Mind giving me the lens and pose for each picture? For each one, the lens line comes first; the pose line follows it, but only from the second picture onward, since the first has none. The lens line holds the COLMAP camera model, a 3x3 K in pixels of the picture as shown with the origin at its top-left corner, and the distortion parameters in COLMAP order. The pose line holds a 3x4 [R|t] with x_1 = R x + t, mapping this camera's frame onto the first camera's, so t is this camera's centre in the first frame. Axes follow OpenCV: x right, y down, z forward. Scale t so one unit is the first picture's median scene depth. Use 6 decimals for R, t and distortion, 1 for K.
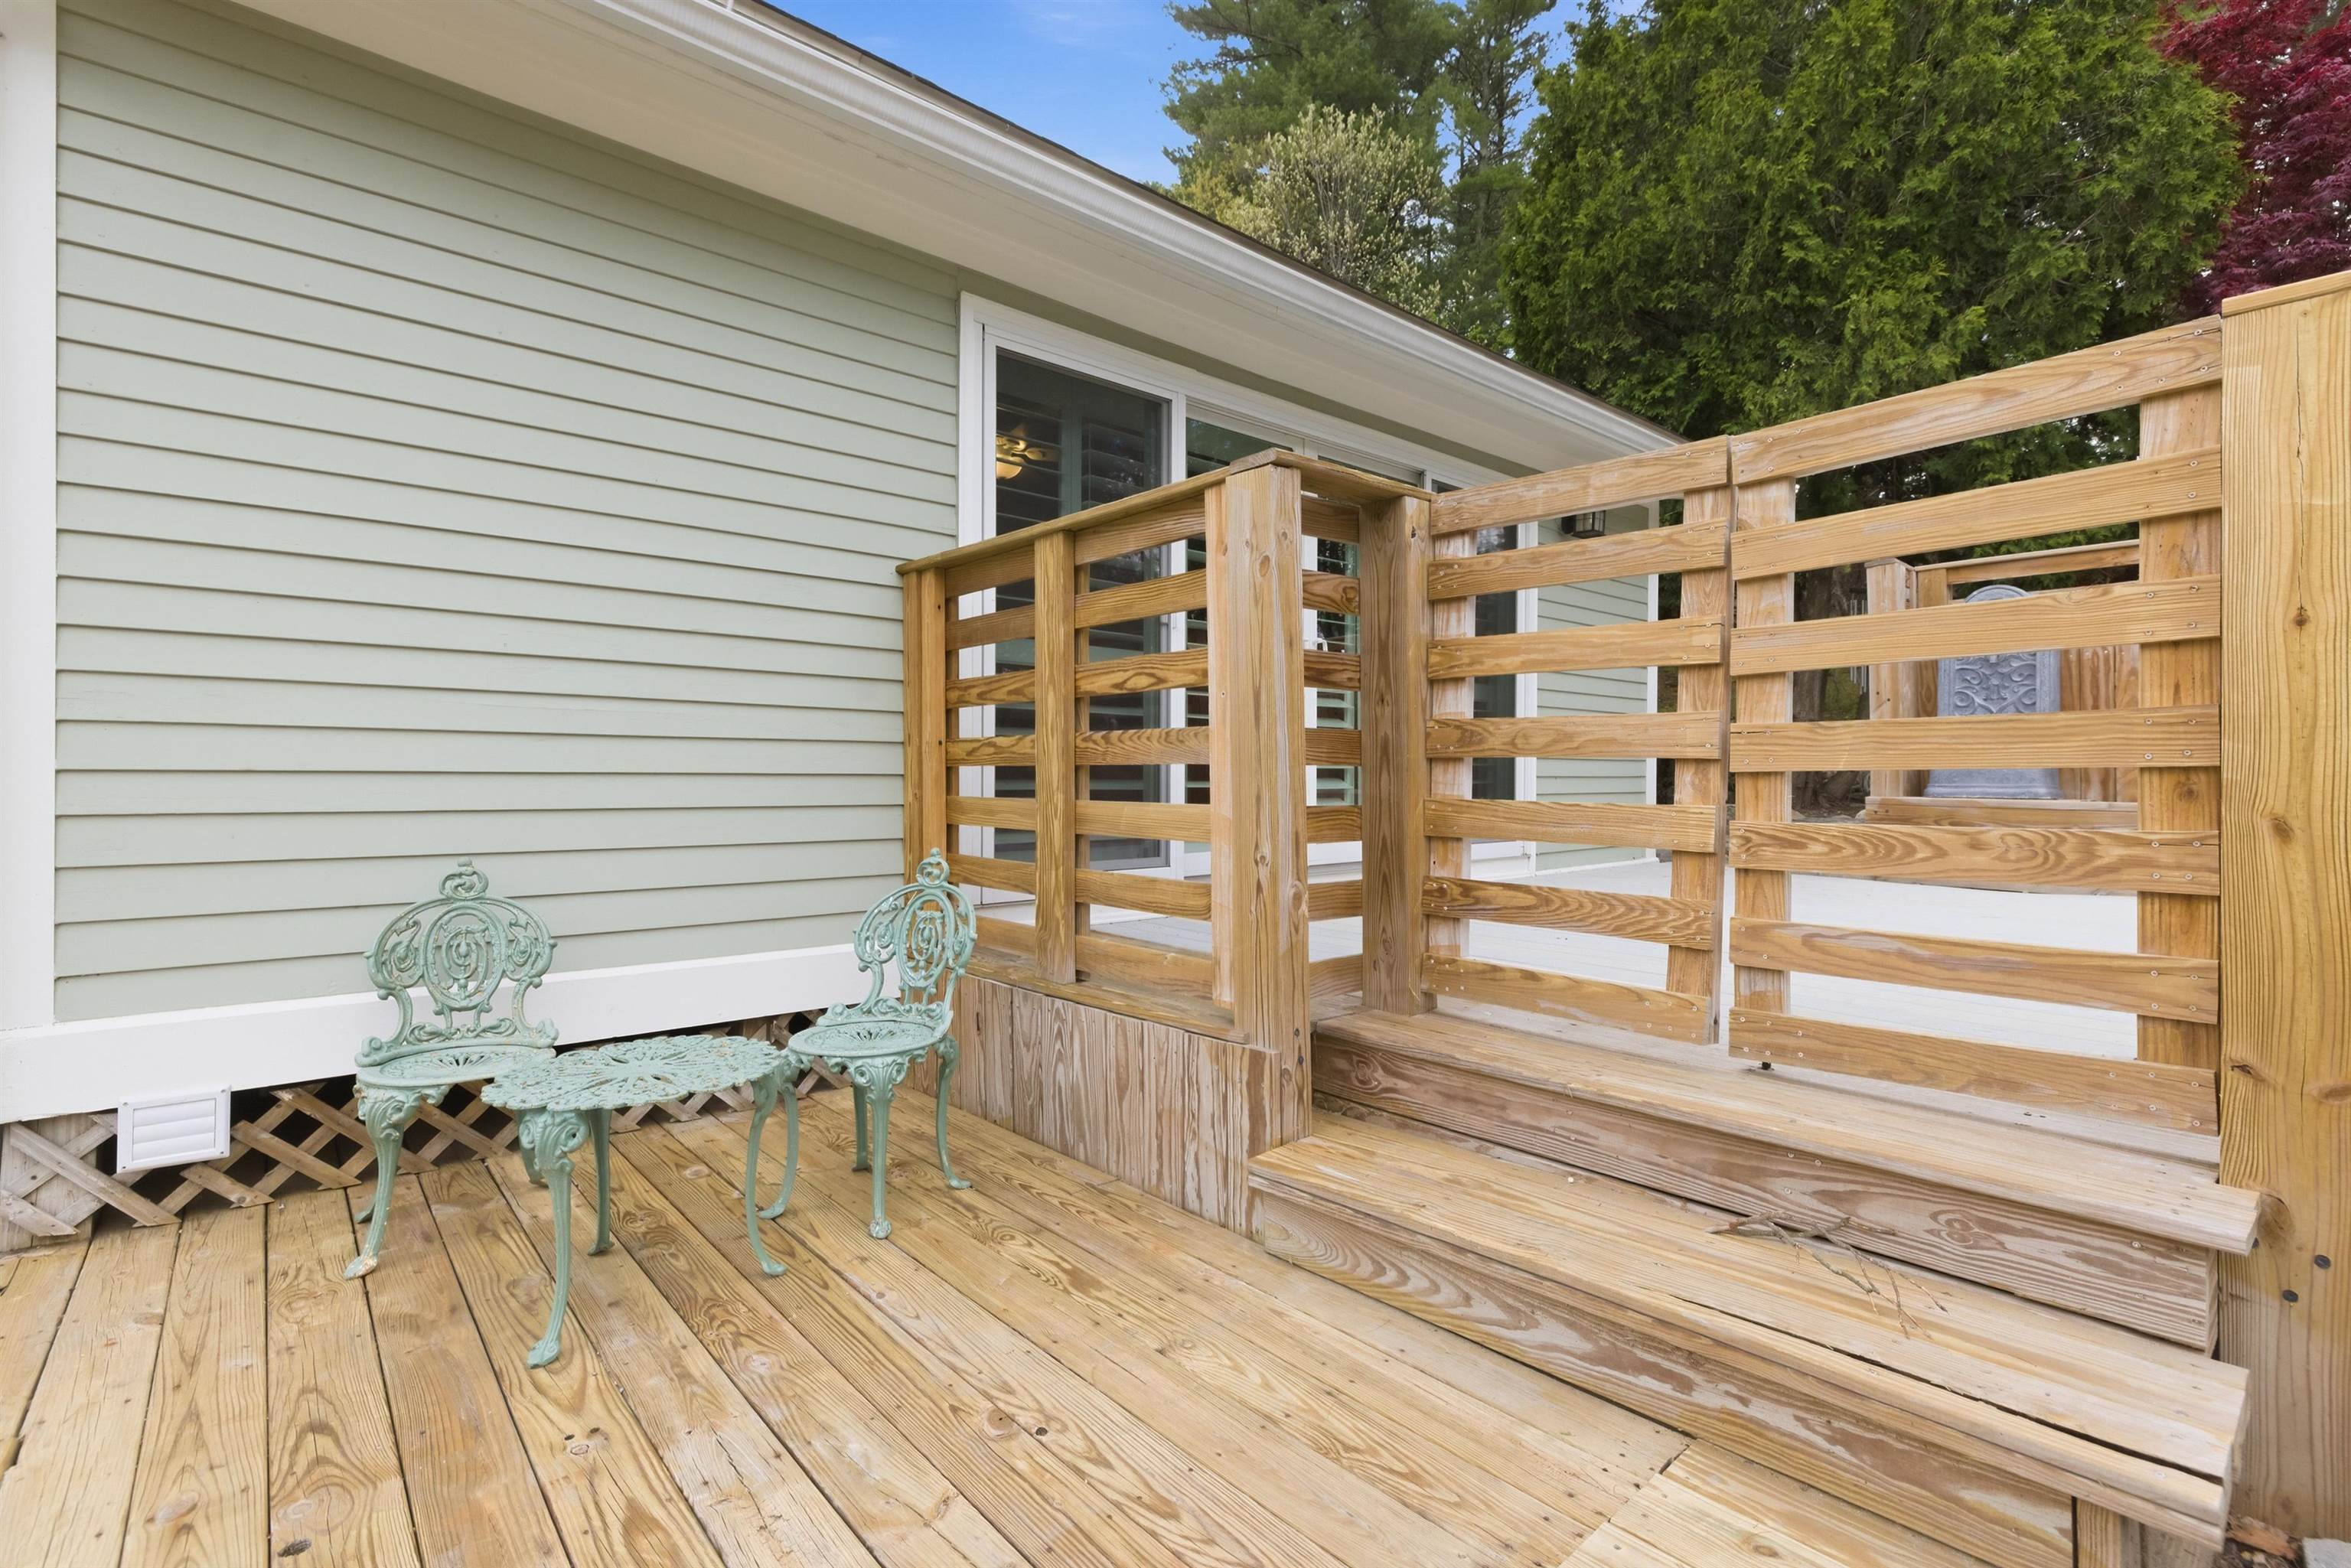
lens RADIAL K [[1081.3, 0, 1175.5], [0, 1081.3, 784.0], [0, 0, 1]] dist [0.000688, 0.000137]
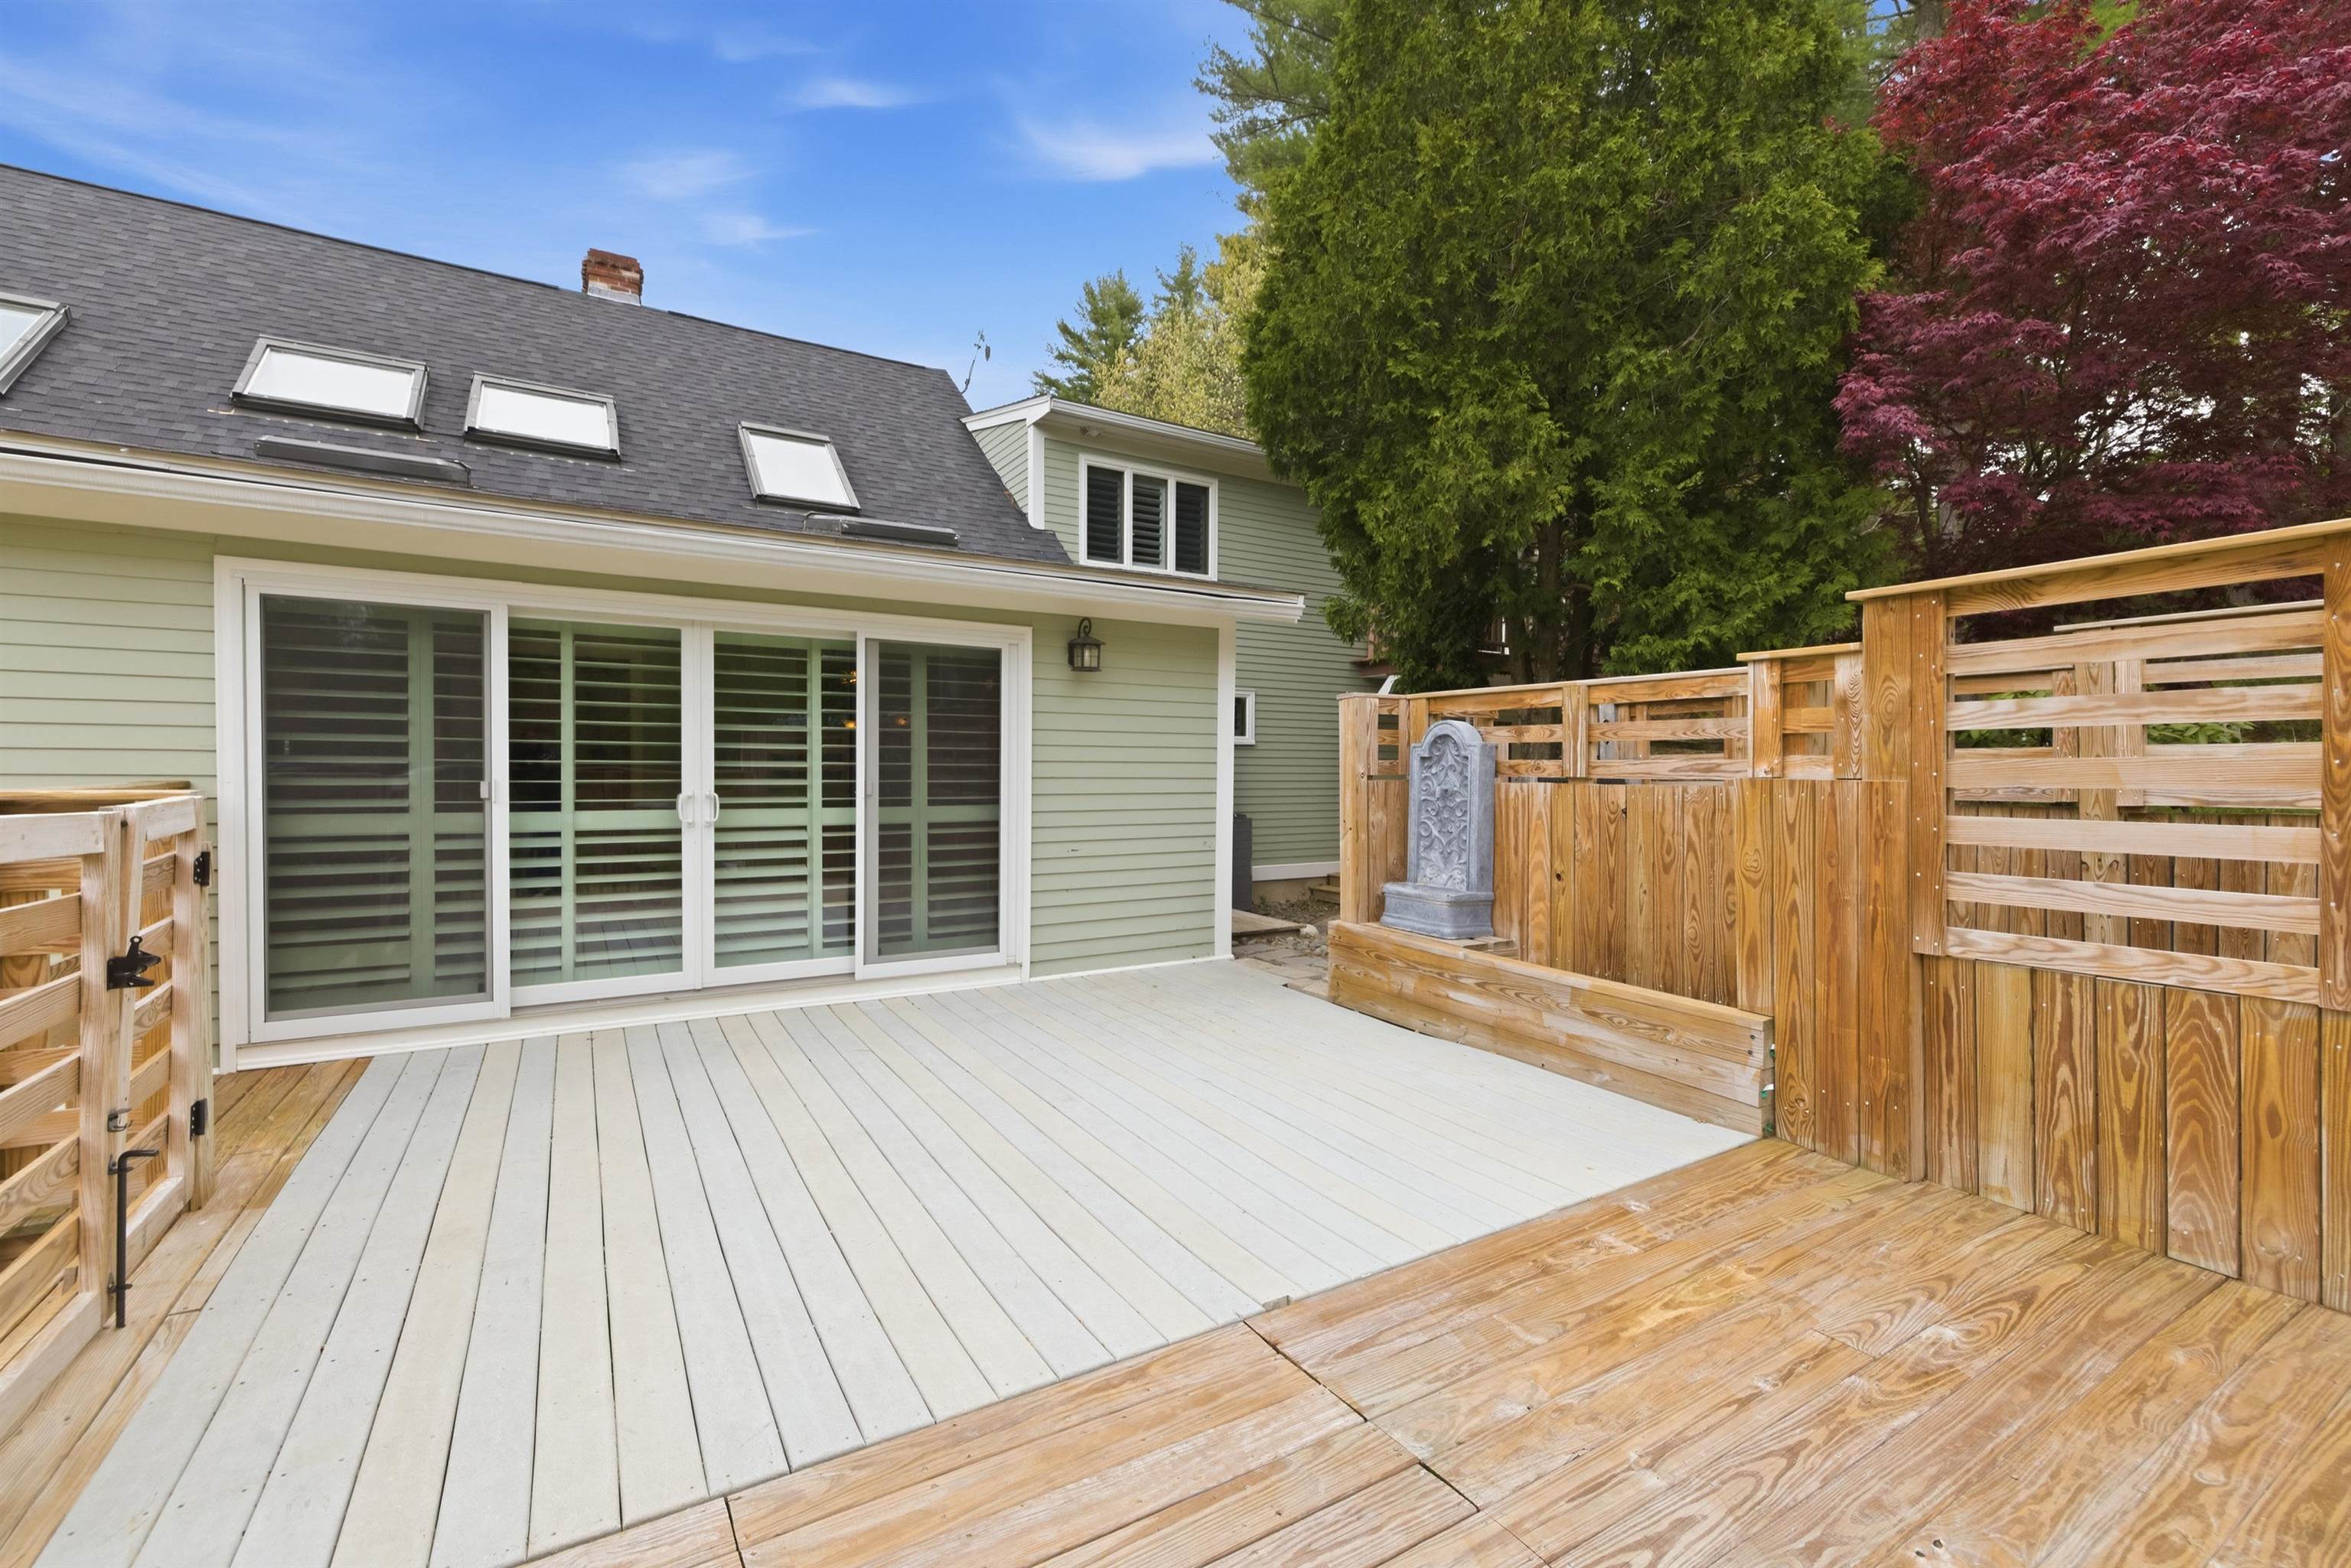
lens RADIAL K [[1002.3, 0, 1162.9], [0, 1002.3, 783.8], [0, 0, 1]] dist [0.008315, -0.000534]
pose [[0.984983, 0.010379, -0.172338, 0.541561], [-0.009515, 0.999938, 0.005839, -0.104049], [0.172388, -0.004112, 0.985021, 0.021721]]
